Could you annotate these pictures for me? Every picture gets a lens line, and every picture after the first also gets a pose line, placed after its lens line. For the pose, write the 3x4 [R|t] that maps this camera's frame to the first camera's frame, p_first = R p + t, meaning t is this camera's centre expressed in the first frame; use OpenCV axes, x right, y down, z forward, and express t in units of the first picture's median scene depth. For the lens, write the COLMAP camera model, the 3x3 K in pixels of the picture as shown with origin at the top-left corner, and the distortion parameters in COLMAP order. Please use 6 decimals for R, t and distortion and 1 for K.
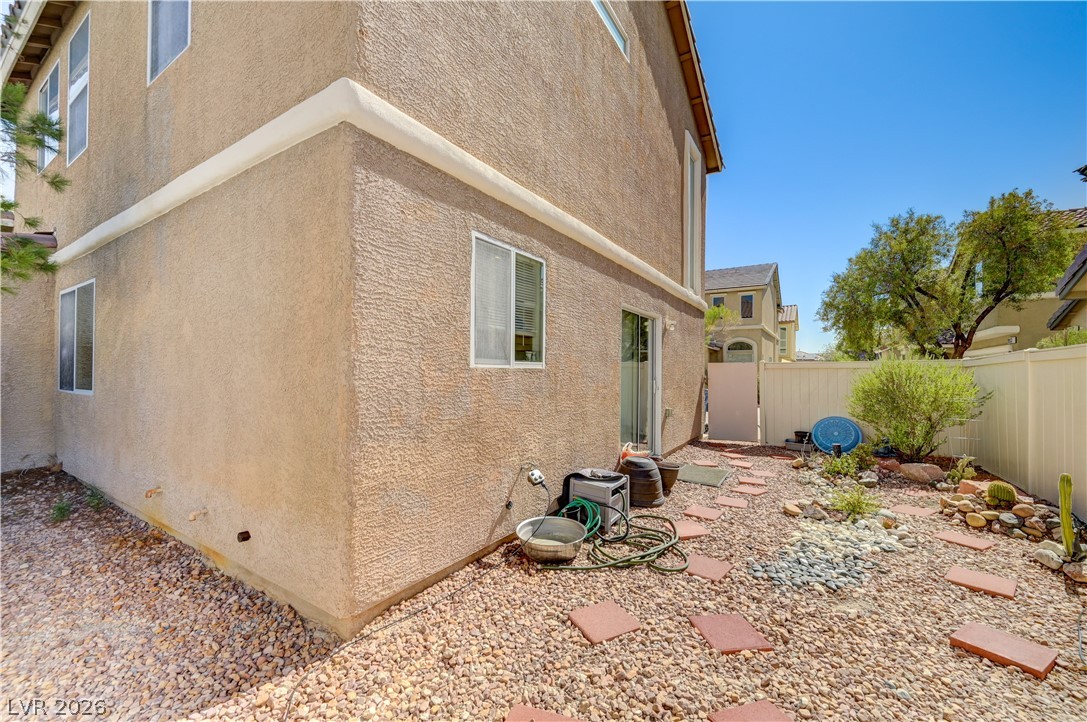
lens RADIAL K [[430.1, 0, 551.1], [0, 430.1, 368.6], [0, 0, 1]] dist [-0.003022, -0.000090]
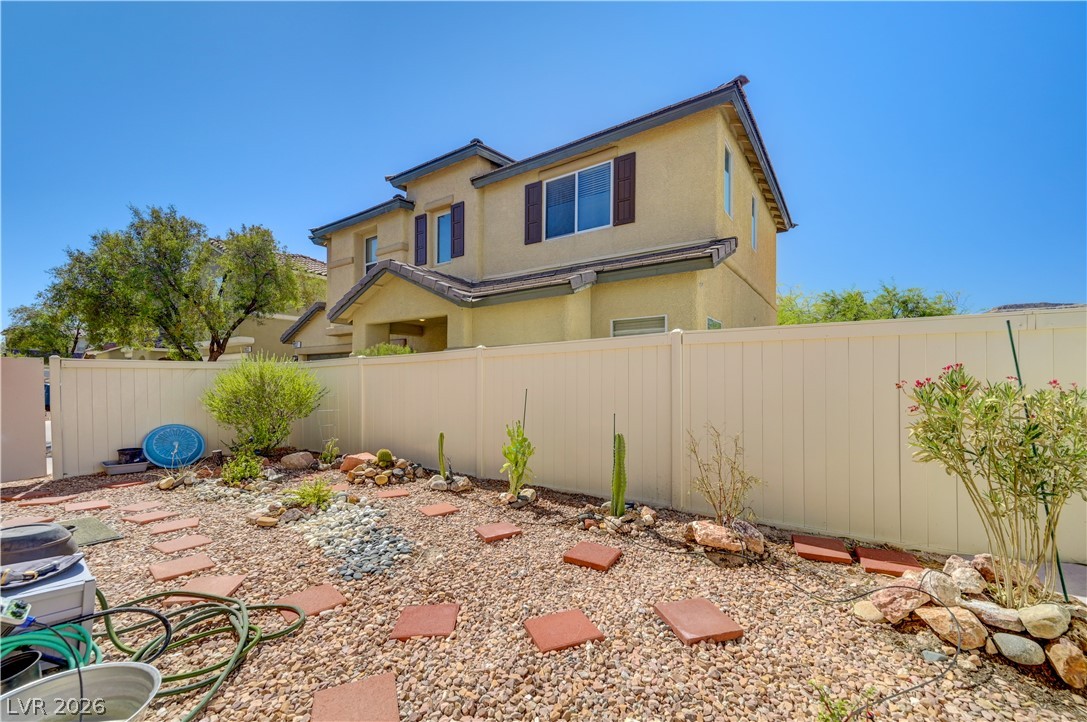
lens RADIAL K [[442.6, 0, 541.6], [0, 442.6, 372.5], [0, 0, 1]] dist [-0.001987, 0.000009]
pose [[0.038561, 0.011240, 0.999193, -0.384258], [-0.004435, 0.999929, -0.011078, 0.027604], [-0.999246, -0.004004, 0.038608, 0.433271]]
